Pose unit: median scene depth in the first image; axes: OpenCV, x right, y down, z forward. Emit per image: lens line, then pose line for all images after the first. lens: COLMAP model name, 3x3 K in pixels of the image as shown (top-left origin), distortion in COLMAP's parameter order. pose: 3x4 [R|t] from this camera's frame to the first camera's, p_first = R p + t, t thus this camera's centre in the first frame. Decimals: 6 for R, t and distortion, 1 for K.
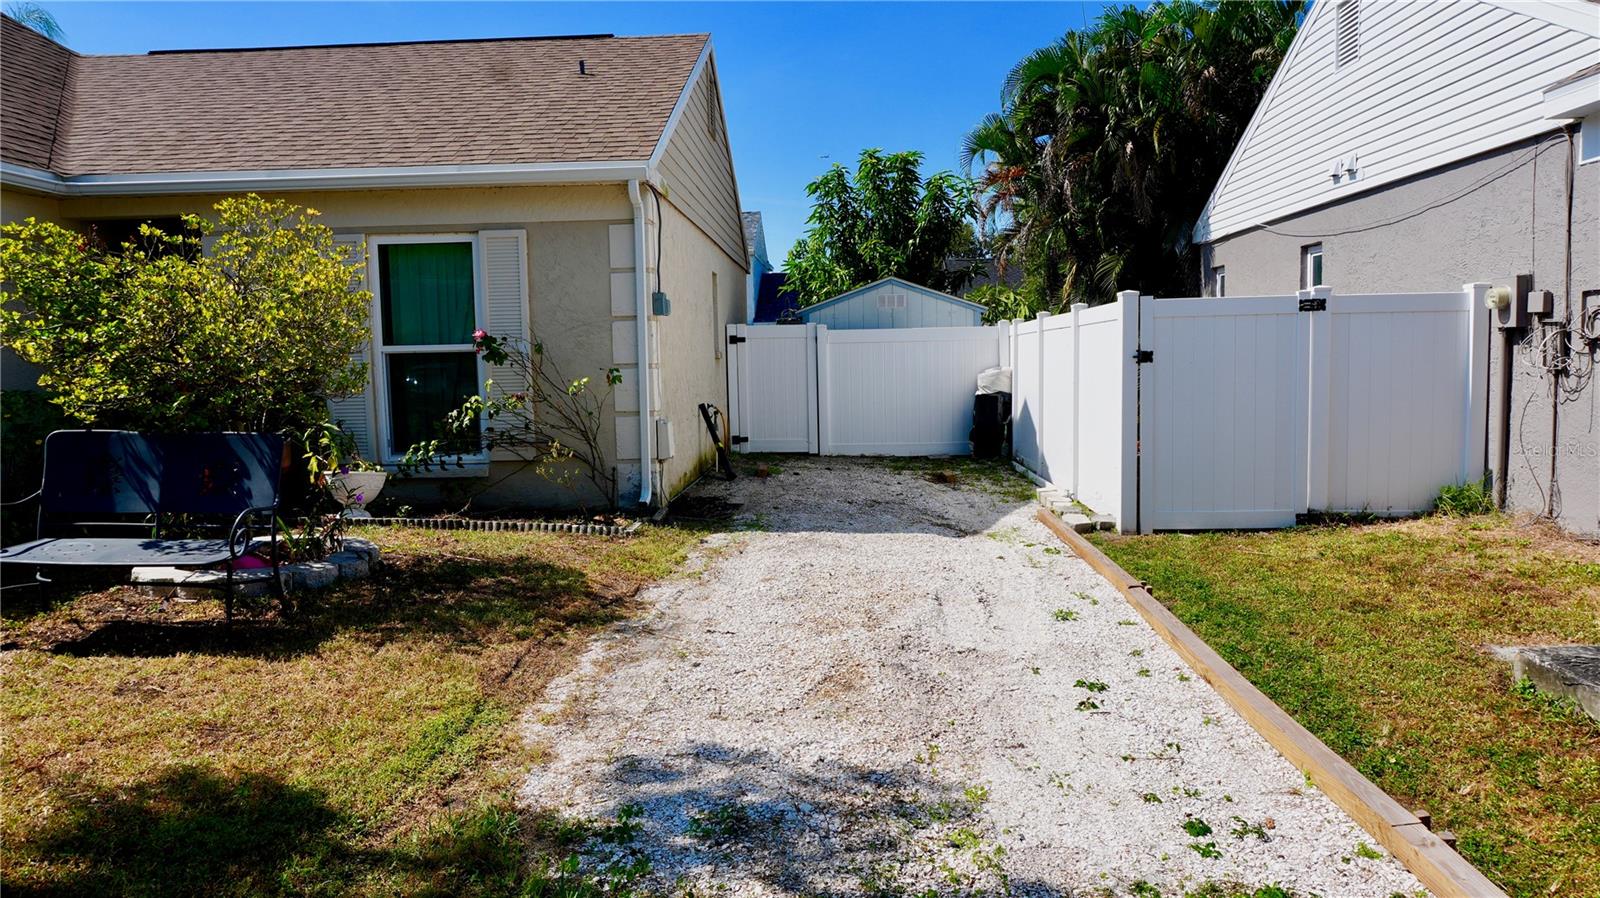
lens RADIAL K [[1050.4, 0, 804.3], [0, 1050.4, 454.6], [0, 0, 1]] dist [-0.016934, 0.003622]
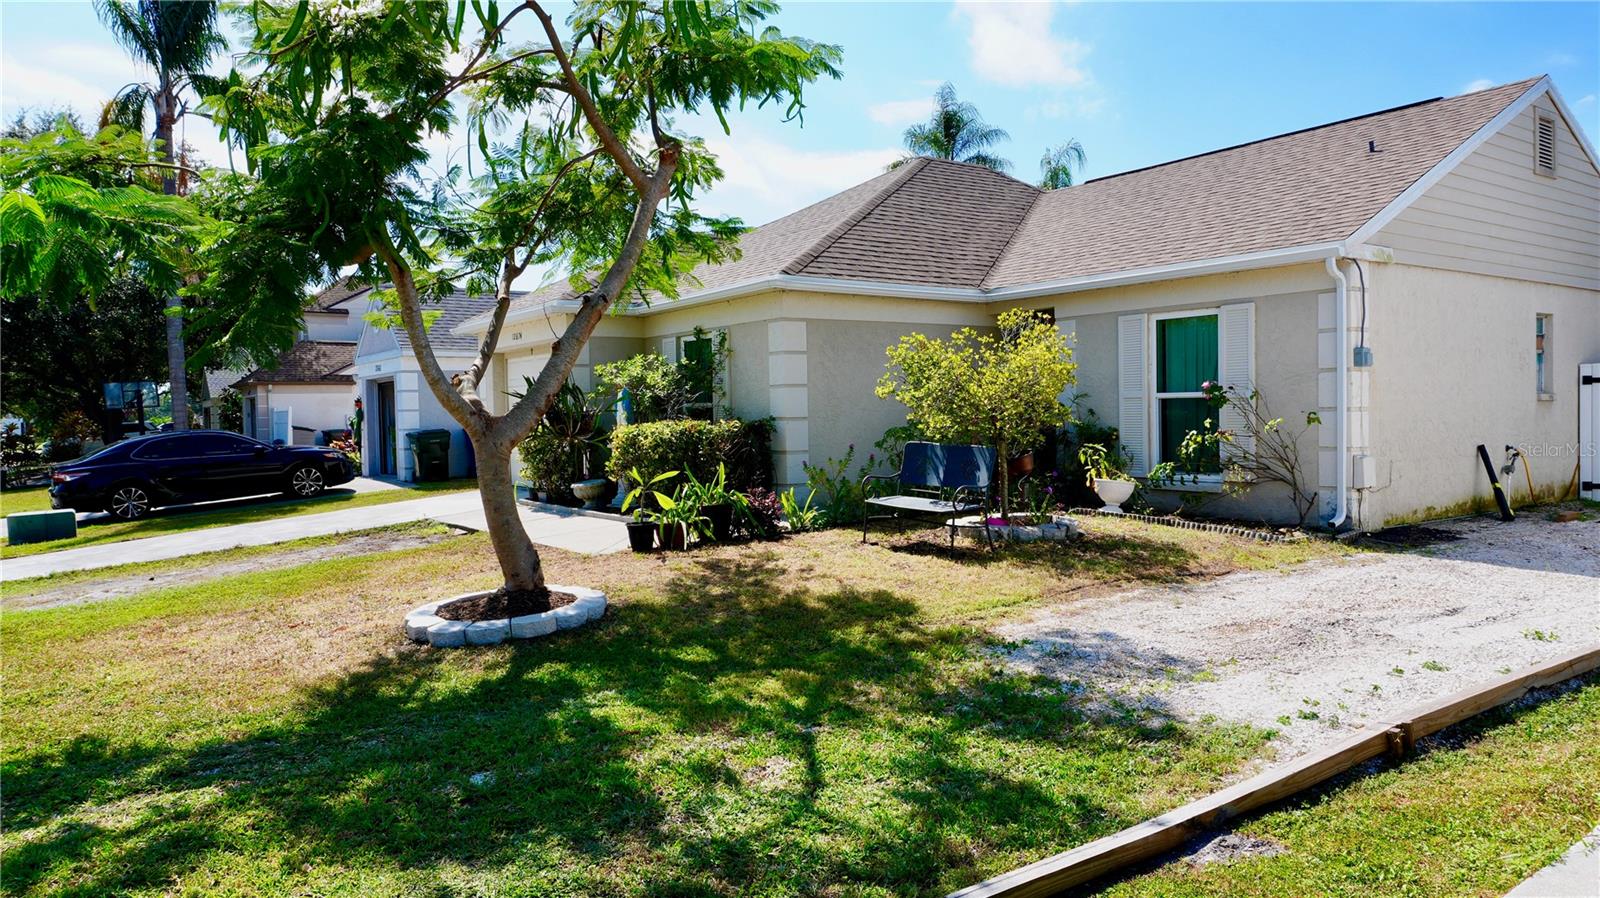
lens RADIAL K [[1050.4, 0, 799.7], [0, 1050.4, 445.9], [0, 0, 1]] dist [-0.016934, 0.003622]
pose [[0.601264, 0.034697, -0.798297, 0.433567], [-0.068302, 0.997632, -0.008083, 0.009079], [0.796126, 0.059385, 0.602210, -0.209544]]
